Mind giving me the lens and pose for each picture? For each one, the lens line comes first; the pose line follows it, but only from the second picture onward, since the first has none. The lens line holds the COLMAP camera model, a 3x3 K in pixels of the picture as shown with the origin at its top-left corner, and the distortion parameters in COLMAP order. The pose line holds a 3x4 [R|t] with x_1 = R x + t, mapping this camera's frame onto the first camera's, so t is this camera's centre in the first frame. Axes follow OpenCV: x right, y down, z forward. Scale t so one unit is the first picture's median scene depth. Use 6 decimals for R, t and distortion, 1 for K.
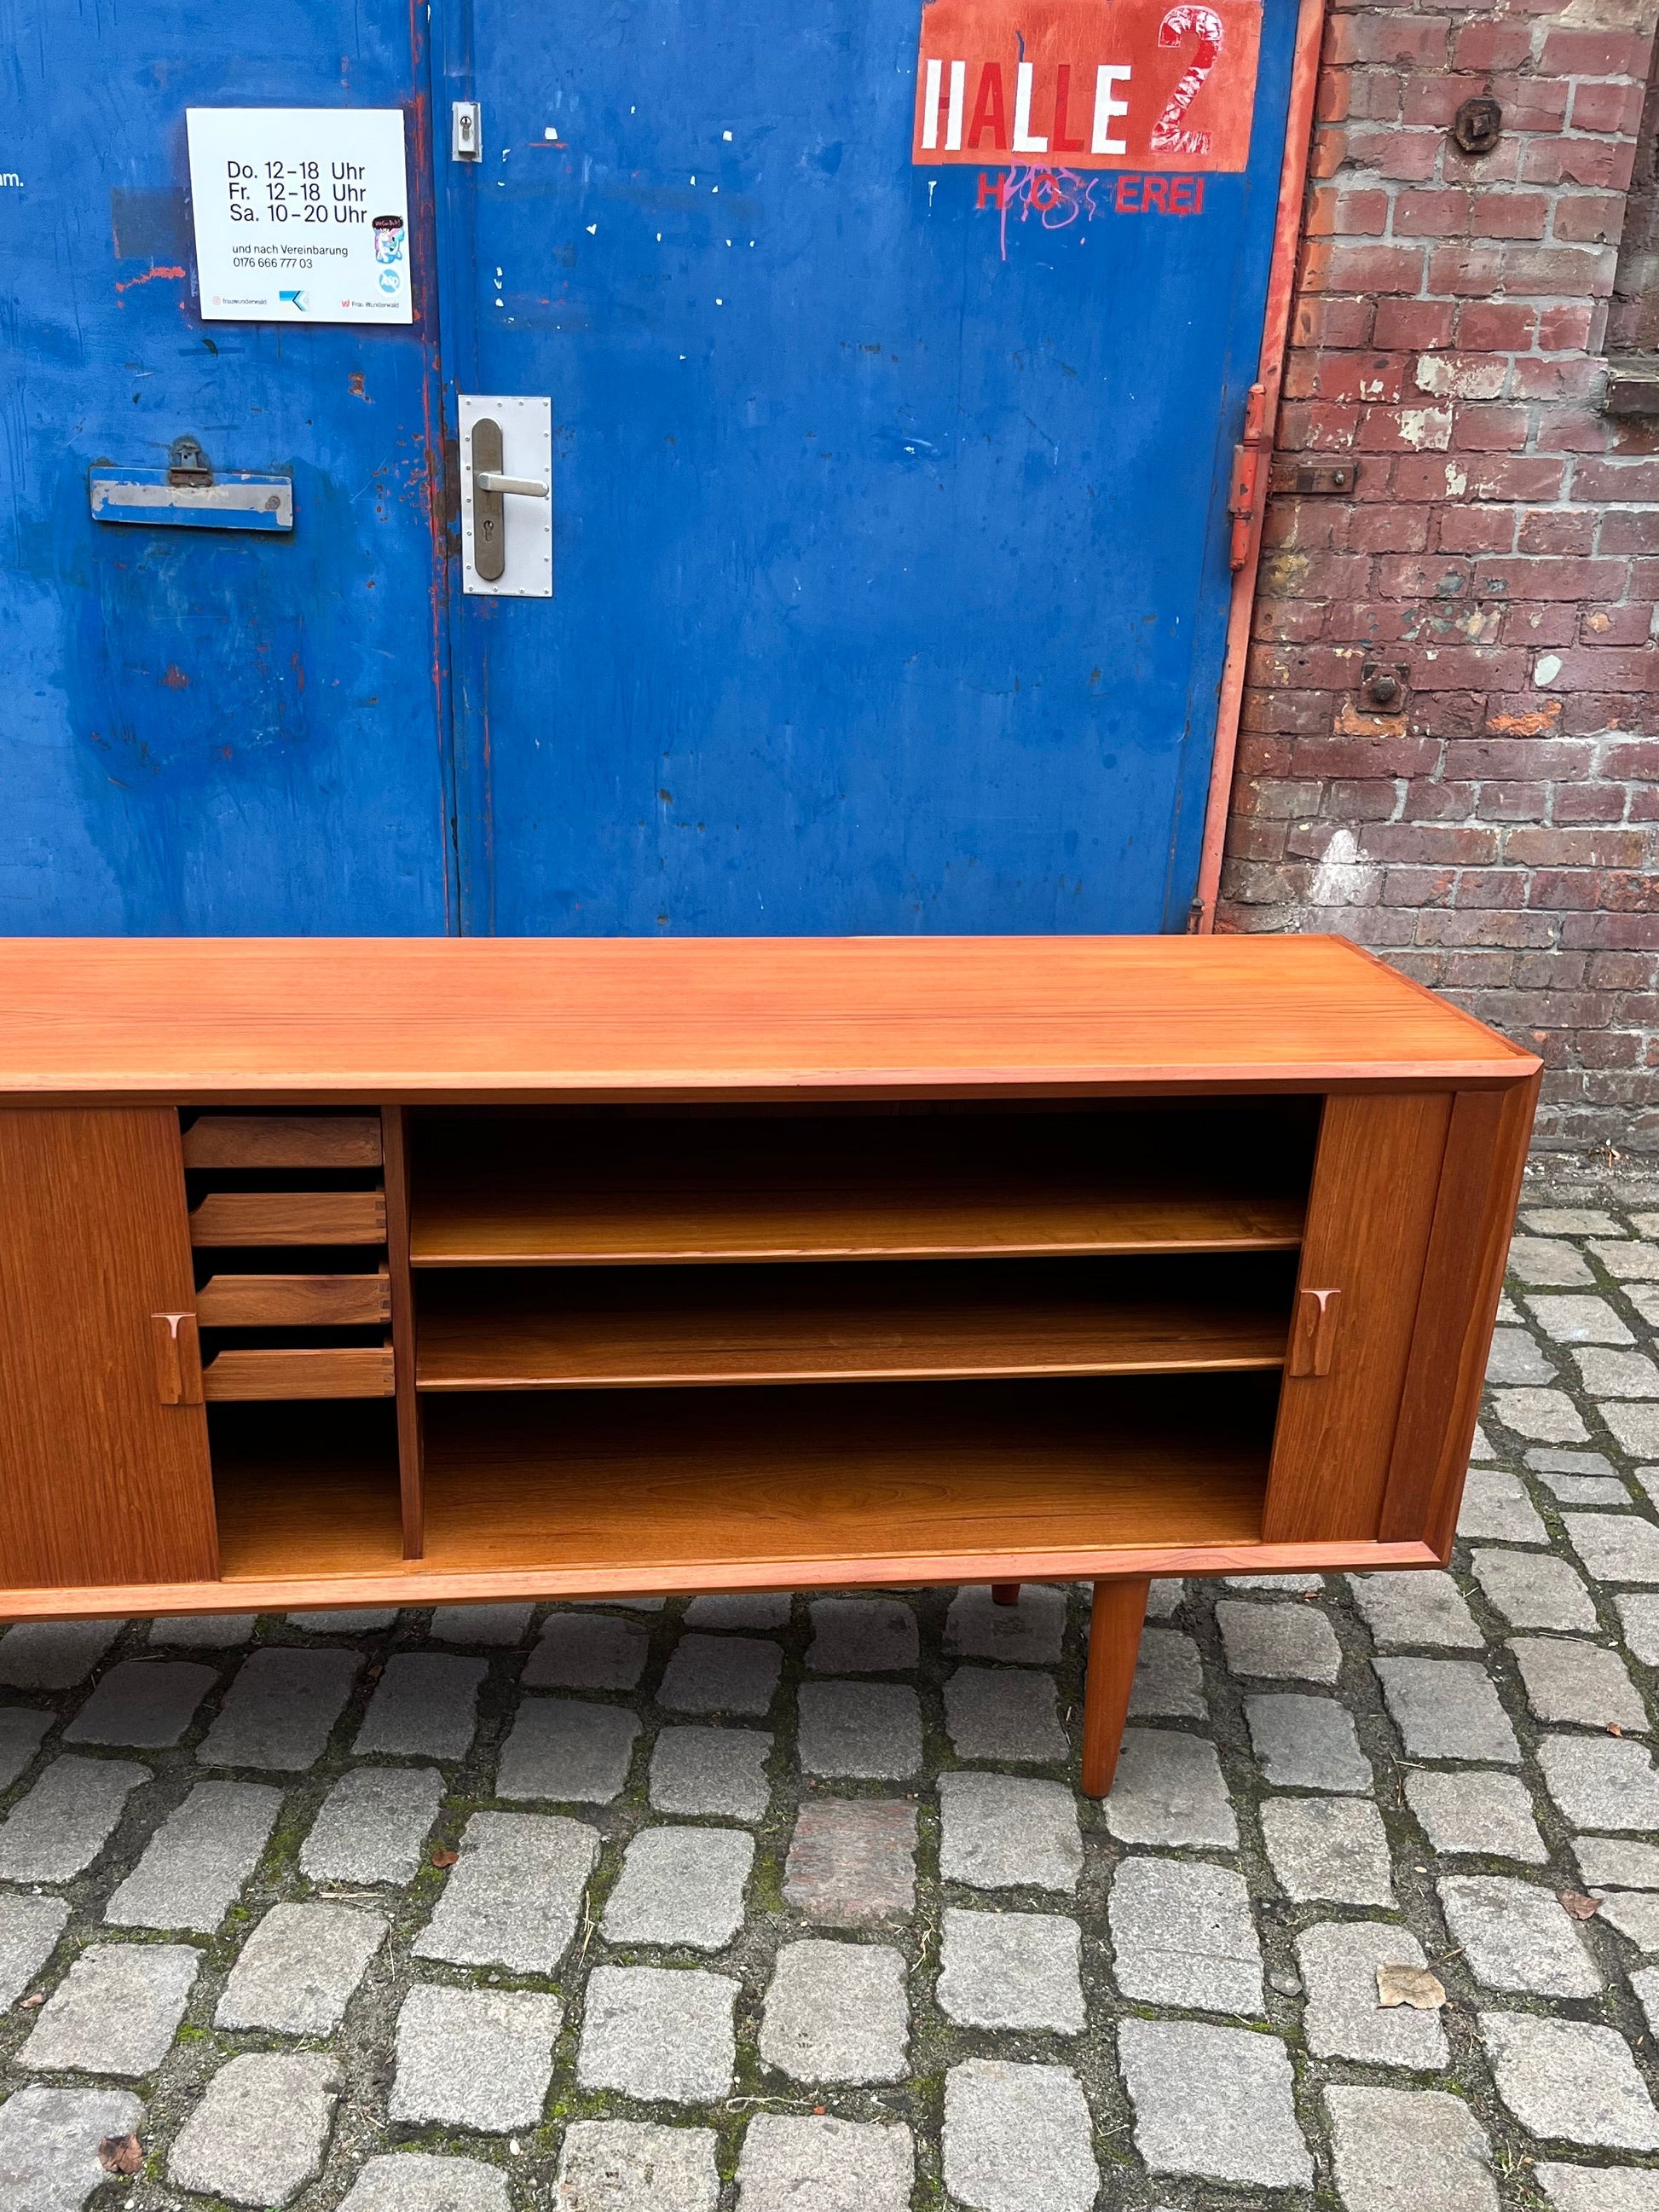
lens RADIAL K [[2170.7, 0, 714.0], [0, 2170.7, 1414.8], [0, 0, 1]] dist [0.030430, 0.000000]
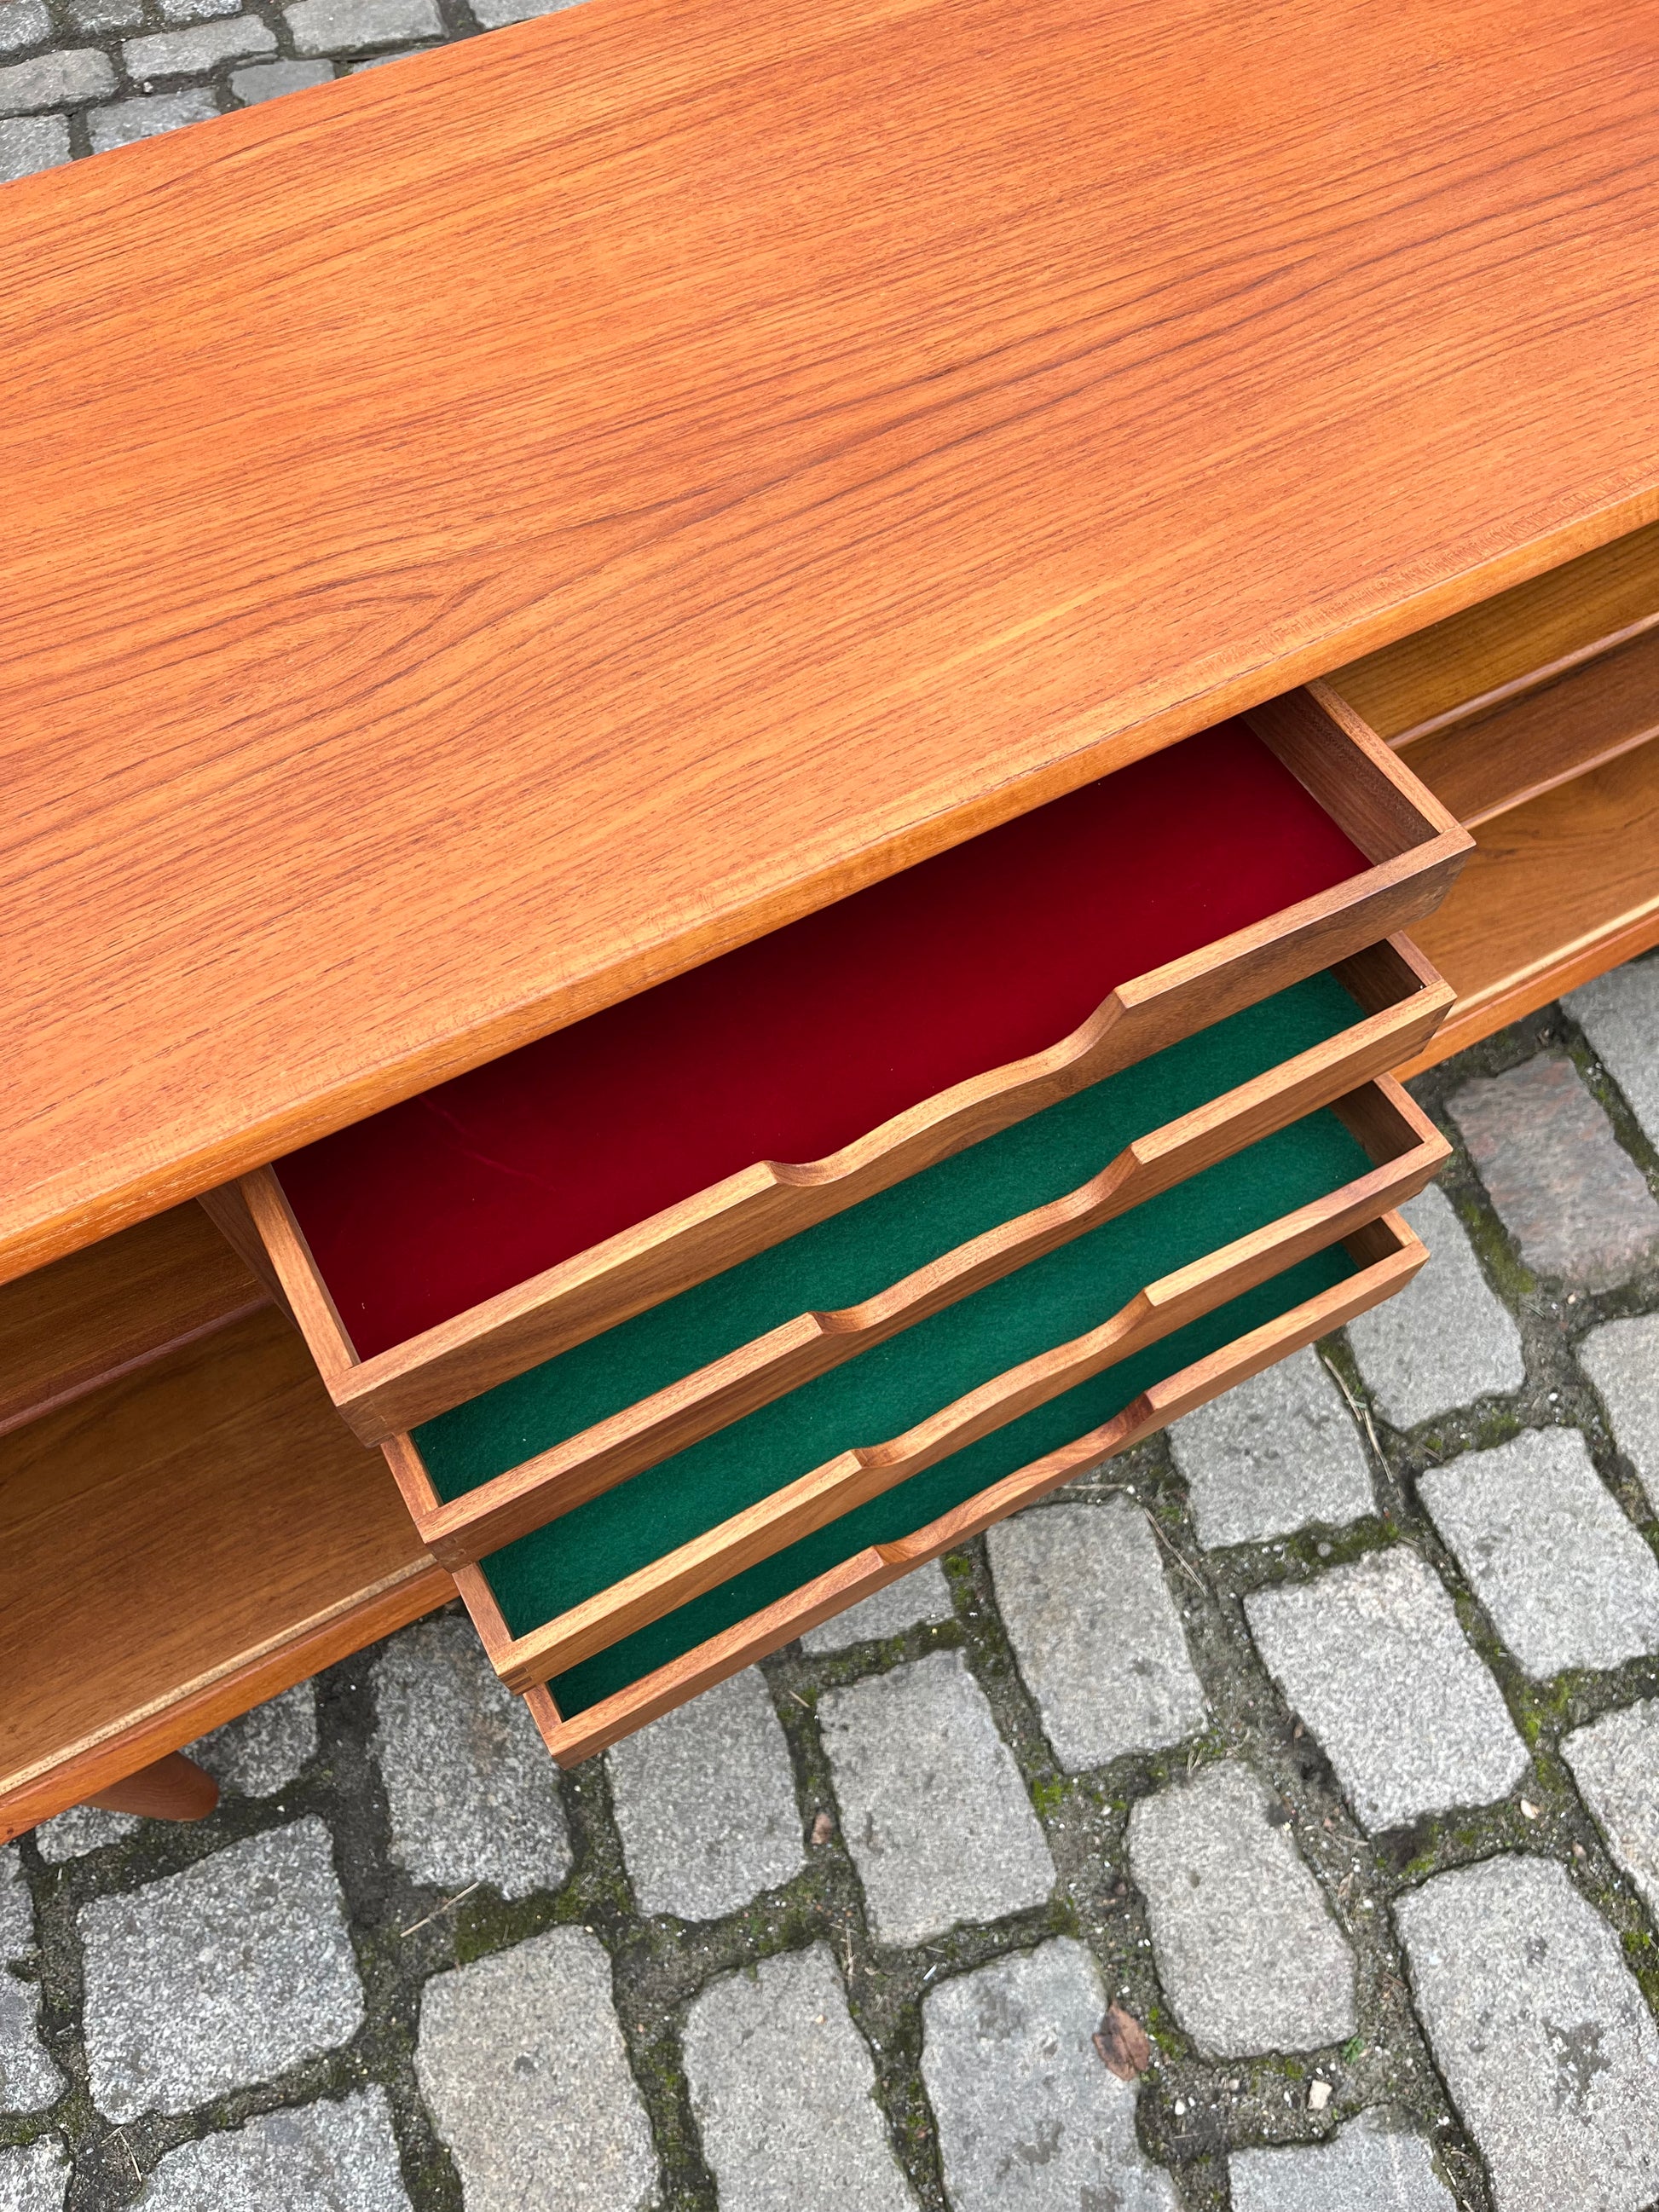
lens RADIAL K [[1685.9, 0, 809.7], [0, 1685.9, 1103.9], [0, 0, 1]] dist [0.049806, -0.078690]
pose [[0.919290, -0.353948, 0.172125, -0.188103], [0.182862, 0.771366, 0.609554, -0.163276], [-0.348522, -0.528882, 0.773832, 0.388990]]
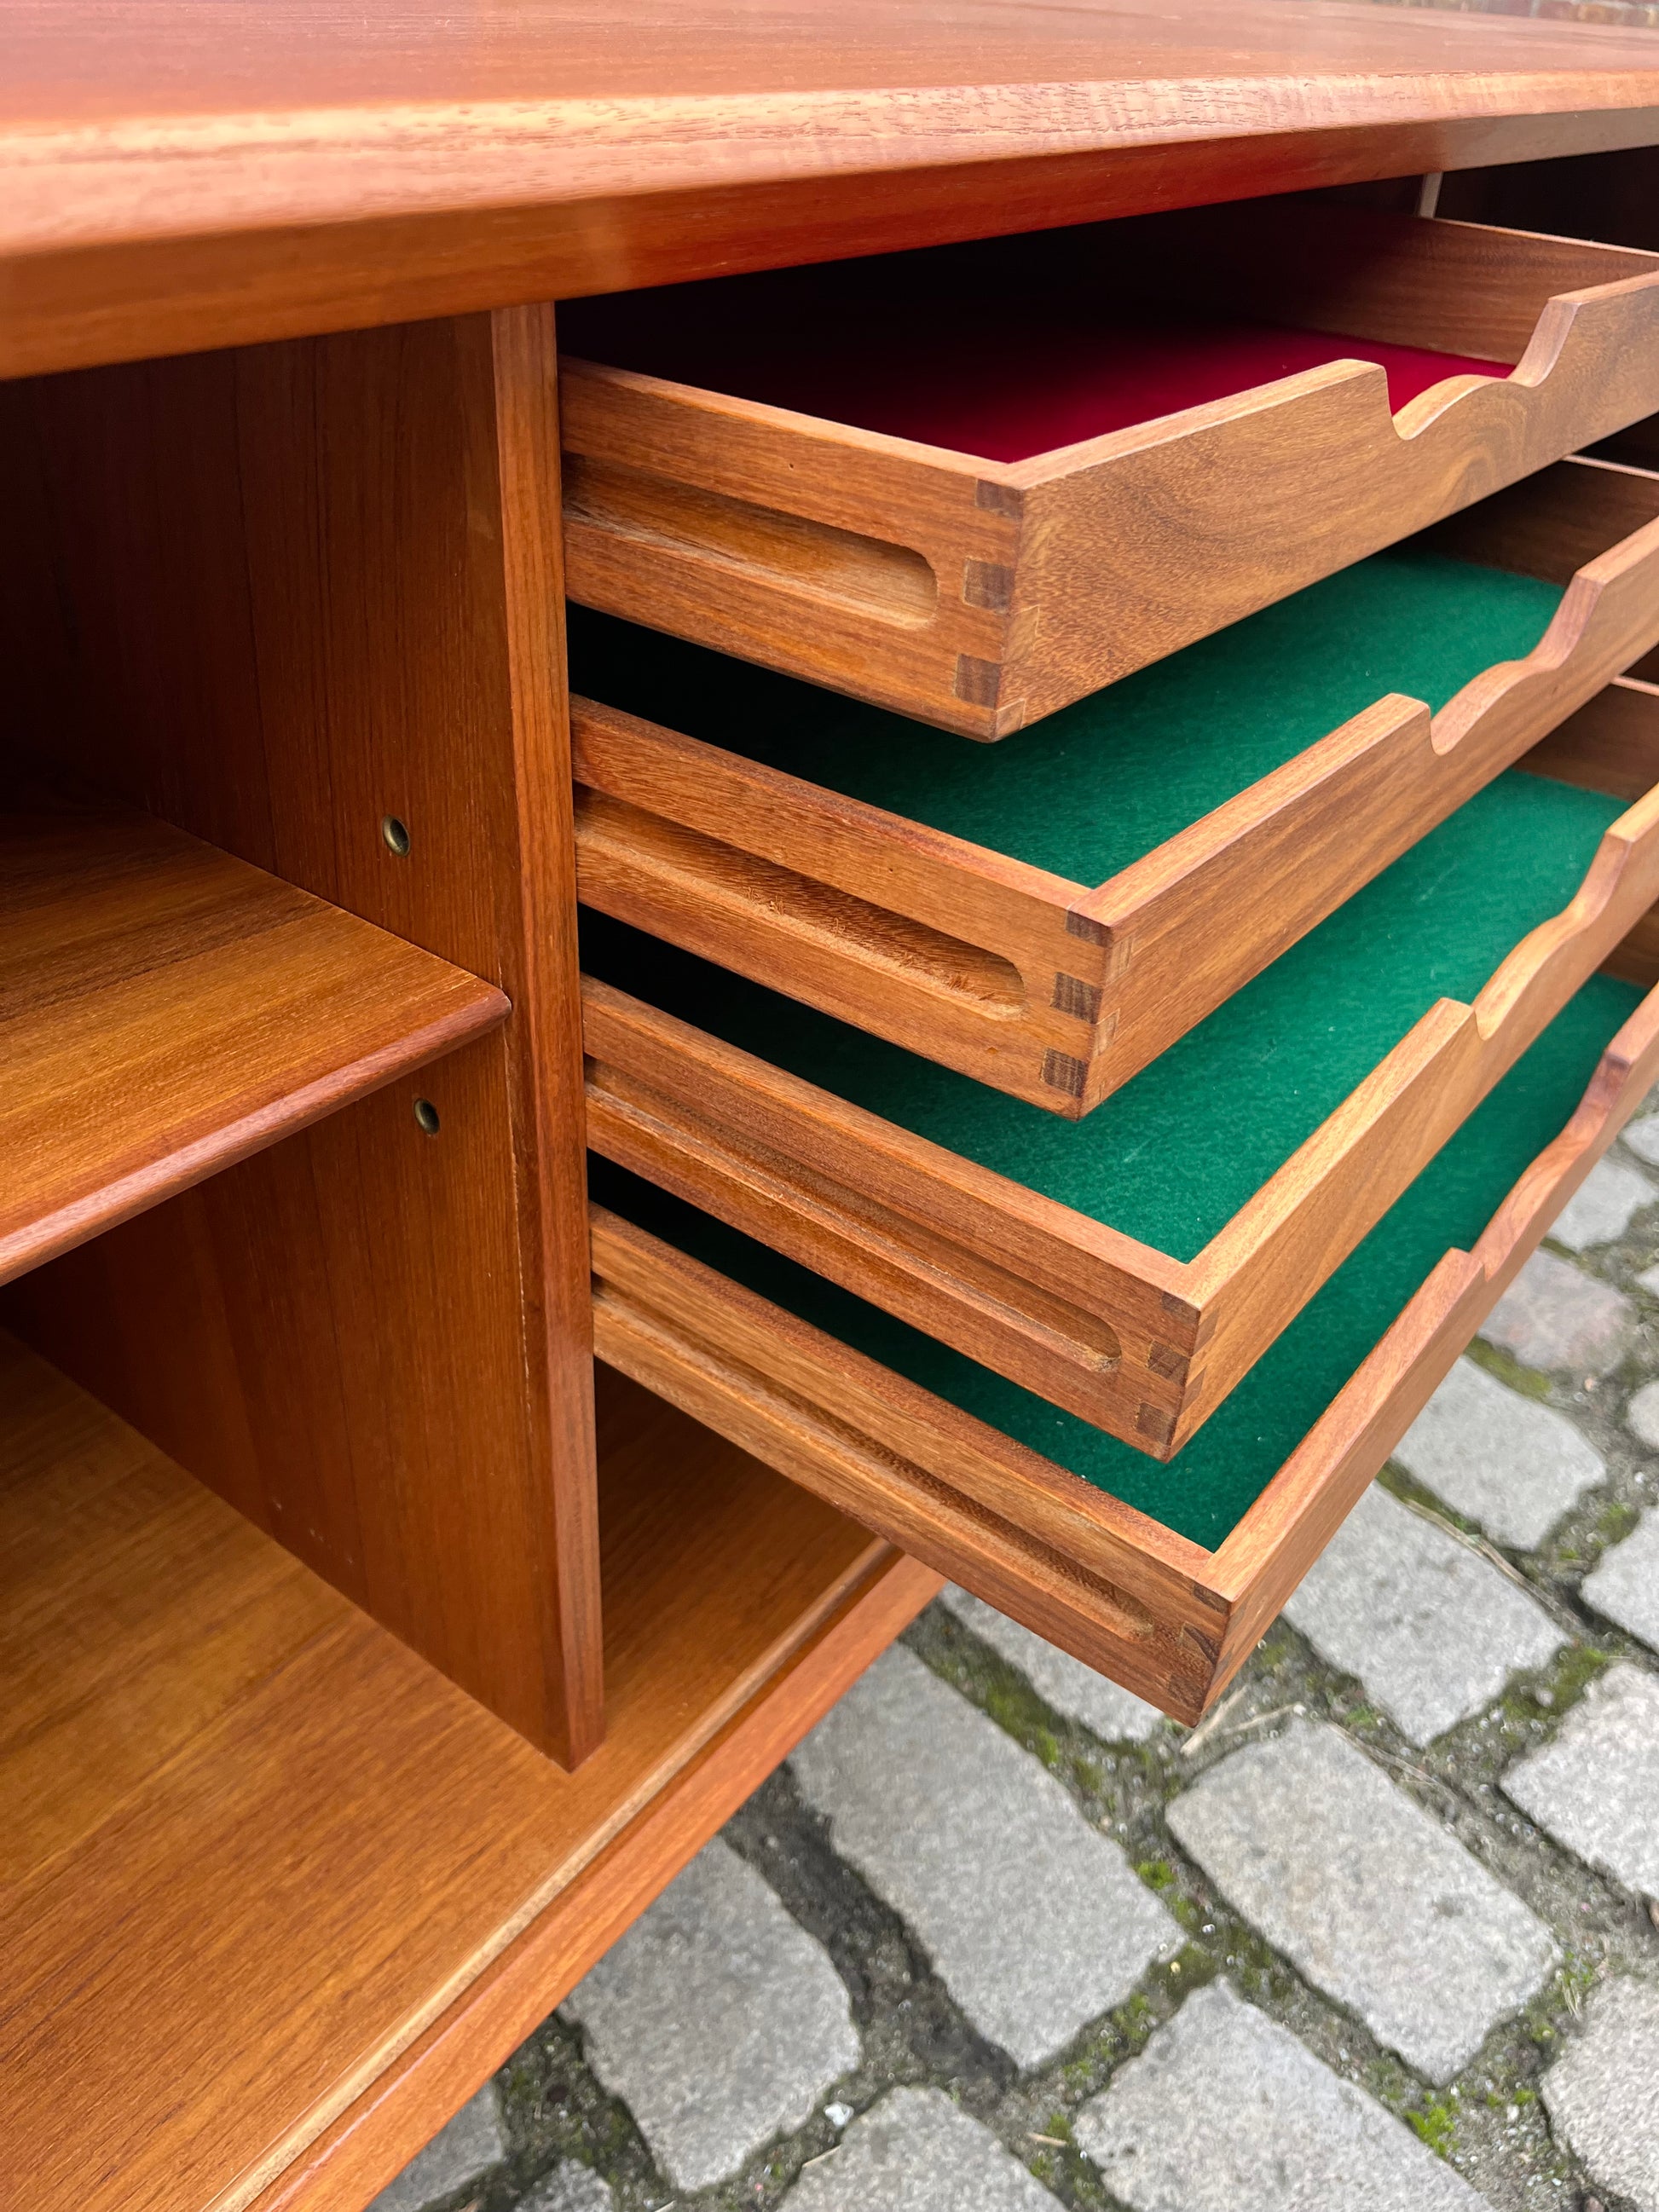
lens RADIAL K [[1685.9, 0, 790.1], [0, 1685.9, 1118.5], [0, 0, 1]] dist [0.049806, -0.078690]
pose [[0.704094, -0.401900, 0.585429, -0.275902], [0.280195, 0.914771, 0.291005, -0.057217], [-0.652489, -0.040860, 0.756696, 0.450840]]
